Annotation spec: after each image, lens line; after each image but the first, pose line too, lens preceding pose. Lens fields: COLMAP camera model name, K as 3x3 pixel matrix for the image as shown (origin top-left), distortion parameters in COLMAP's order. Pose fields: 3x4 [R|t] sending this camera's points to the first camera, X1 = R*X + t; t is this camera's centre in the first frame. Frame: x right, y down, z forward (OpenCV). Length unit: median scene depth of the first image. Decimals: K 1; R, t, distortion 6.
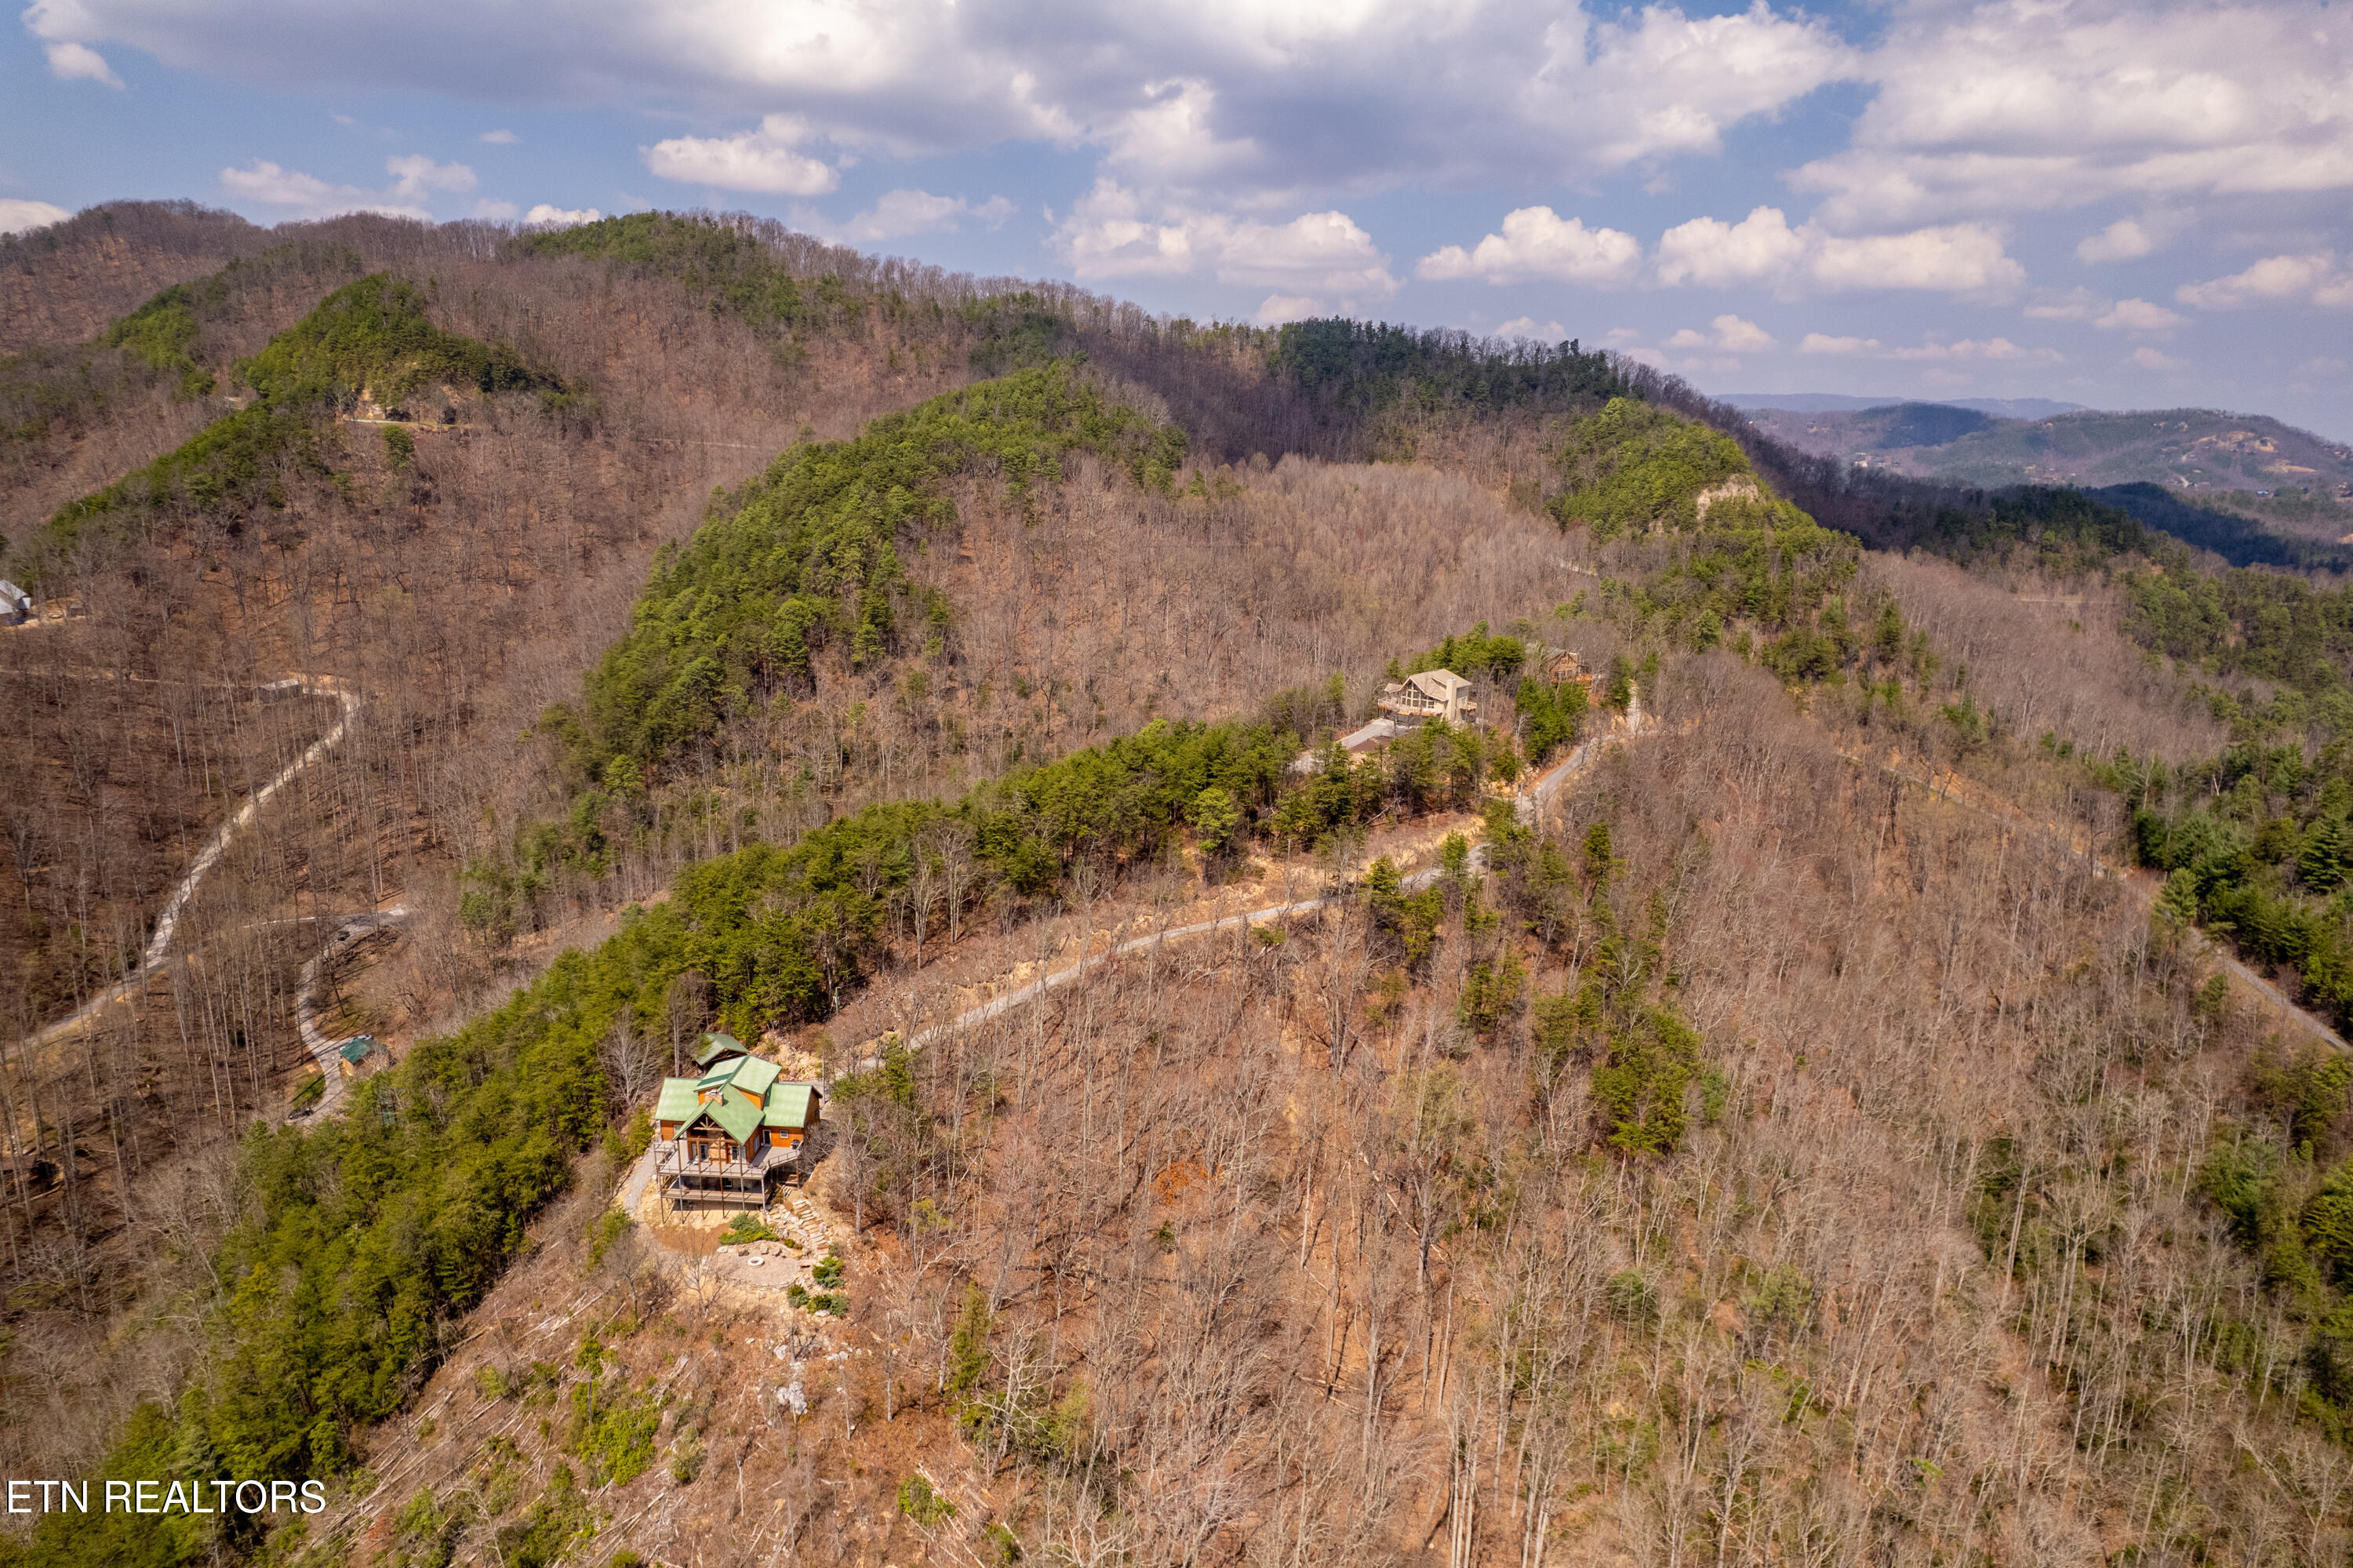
lens RADIAL K [[1504.3, 0, 1173.3], [0, 1504.3, 791.3], [0, 0, 1]] dist [-0.066361, 0.056514]
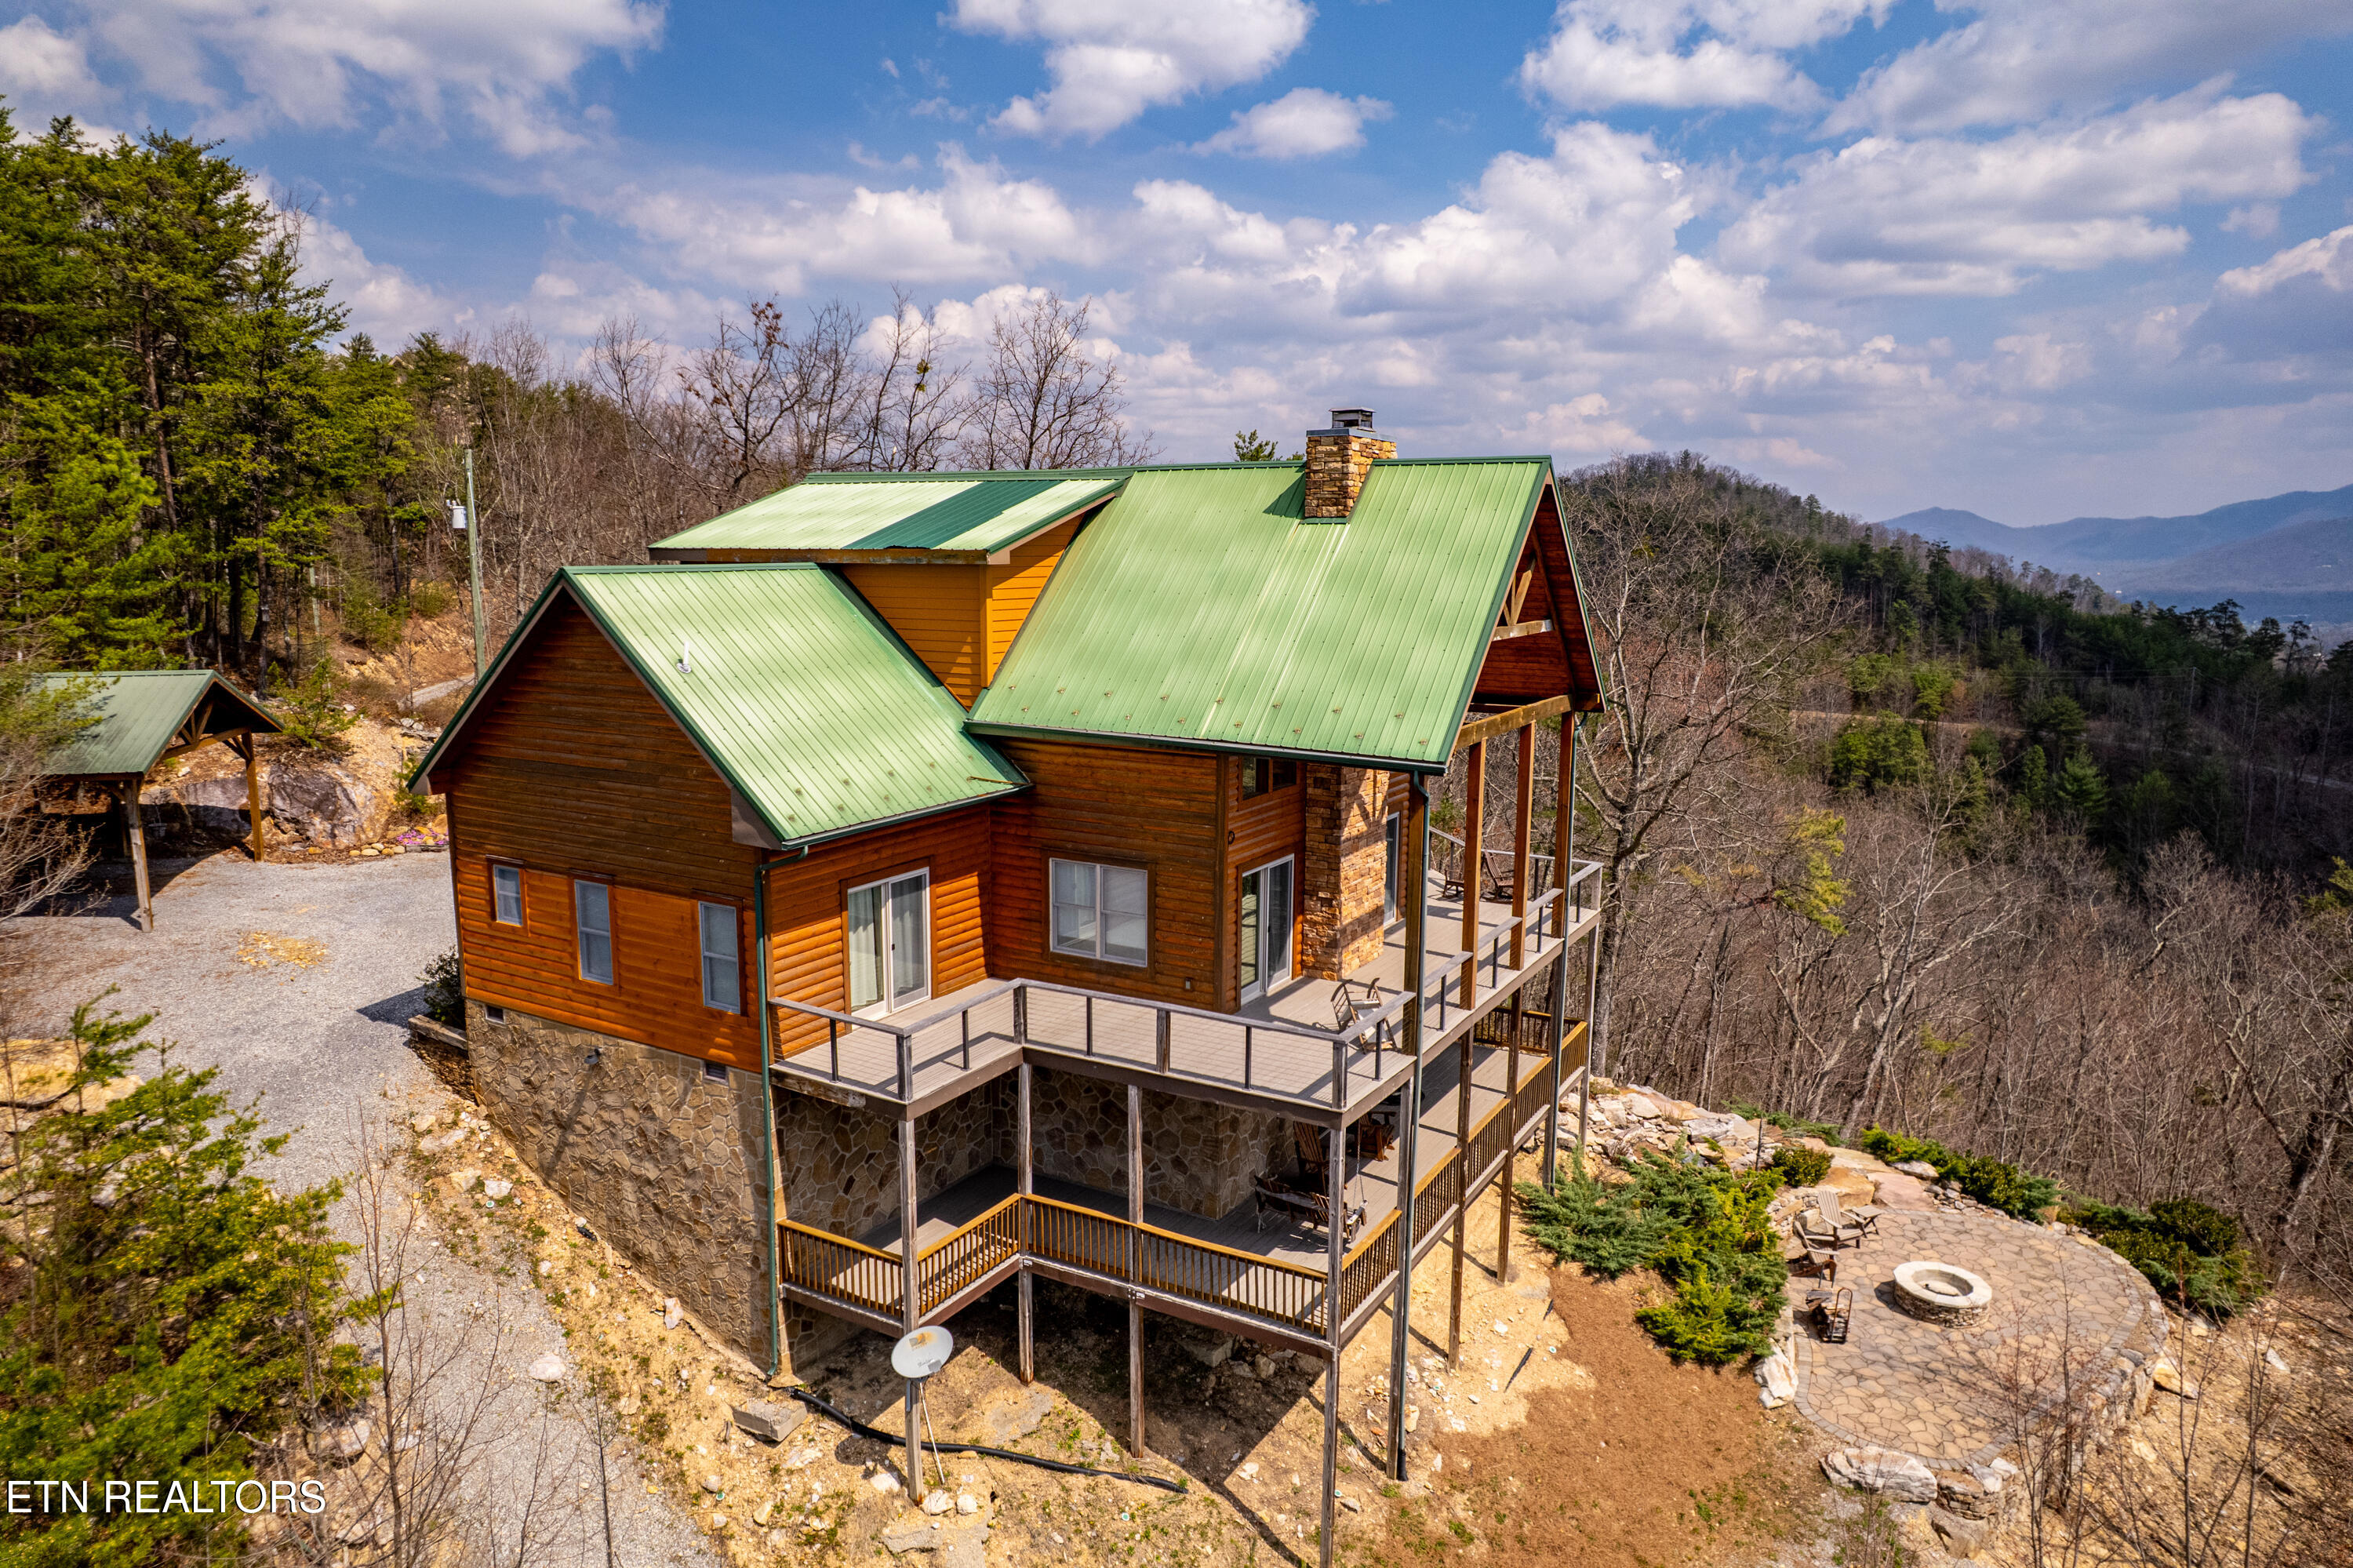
lens RADIAL K [[1499.4, 0, 1176.5], [0, 1499.4, 784.0], [0, 0, 1]] dist [-0.063011, 0.035937]
pose [[0.454398, -0.151189, 0.877875, -0.439491], [0.219911, 0.974029, 0.053921, 0.222546], [-0.863227, 0.168553, 0.475845, 0.948098]]
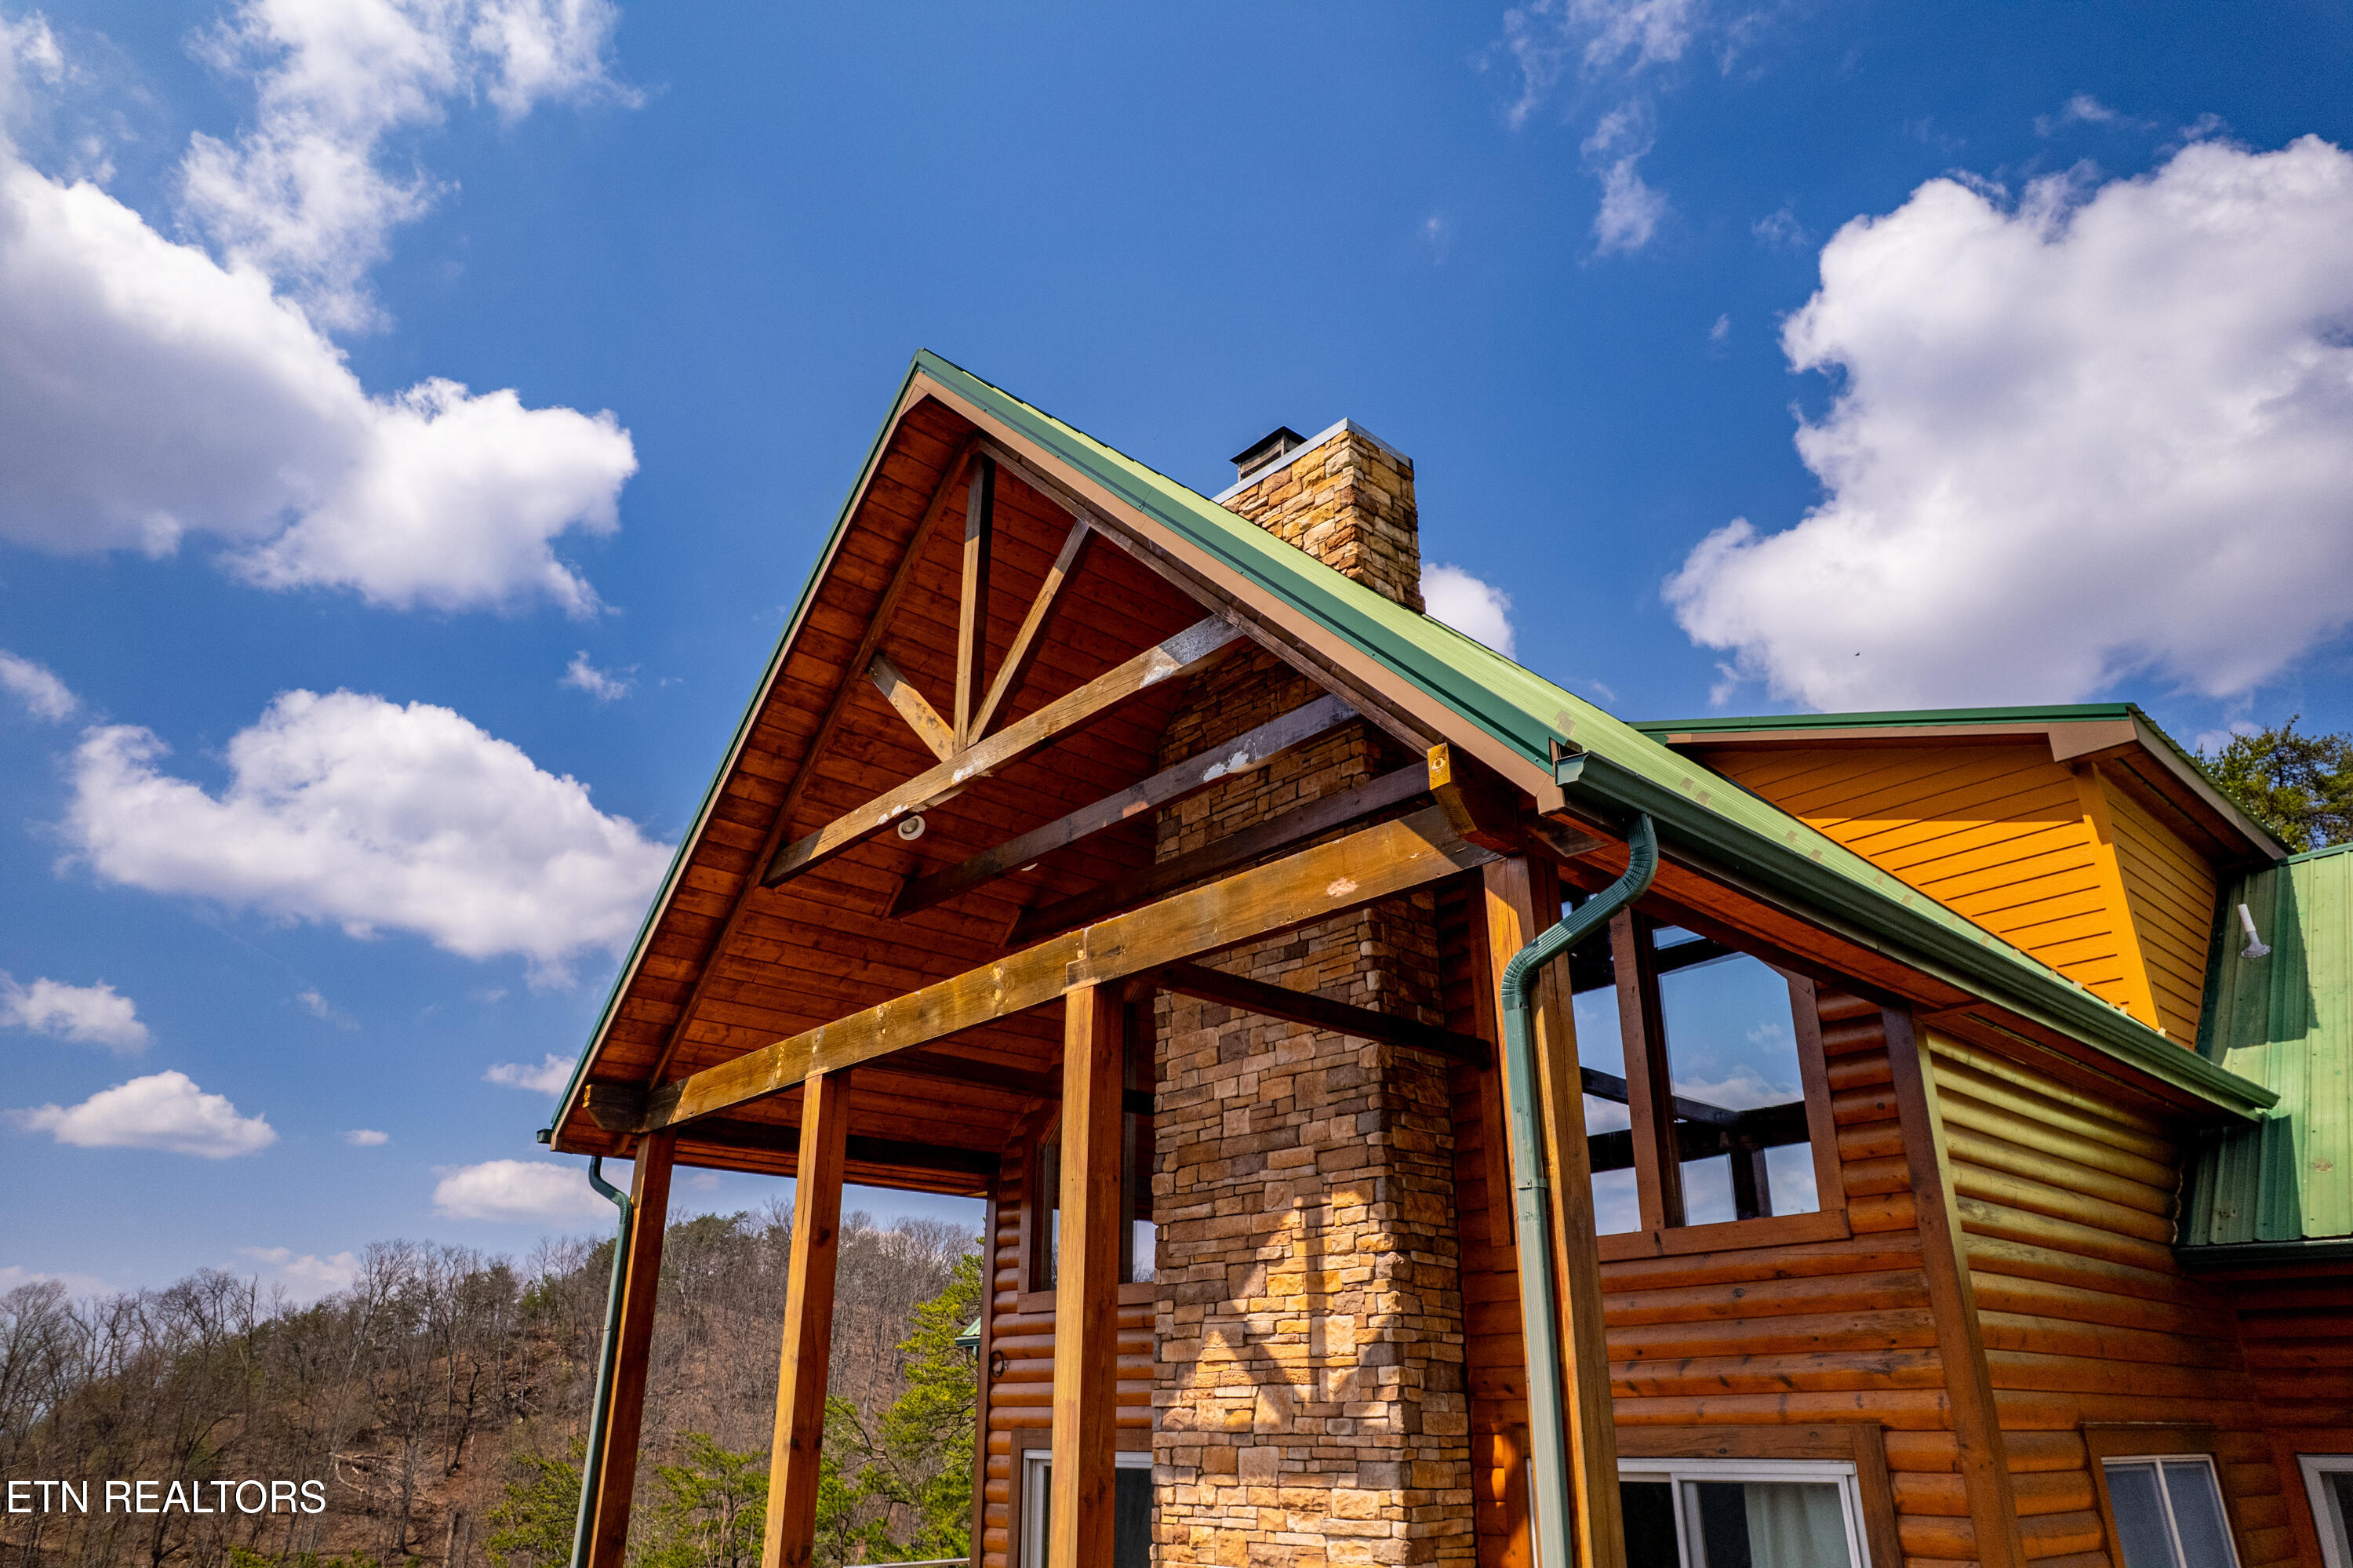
lens RADIAL K [[1504.3, 0, 1173.3], [0, 1504.3, 791.3], [0, 0, 1]] dist [-0.066361, 0.056514]
pose [[0.714246, -0.285558, -0.638991, -0.271517], [-0.165663, 0.818061, -0.550756, 0.249165], [0.680007, 0.499232, 0.536990, 0.962428]]
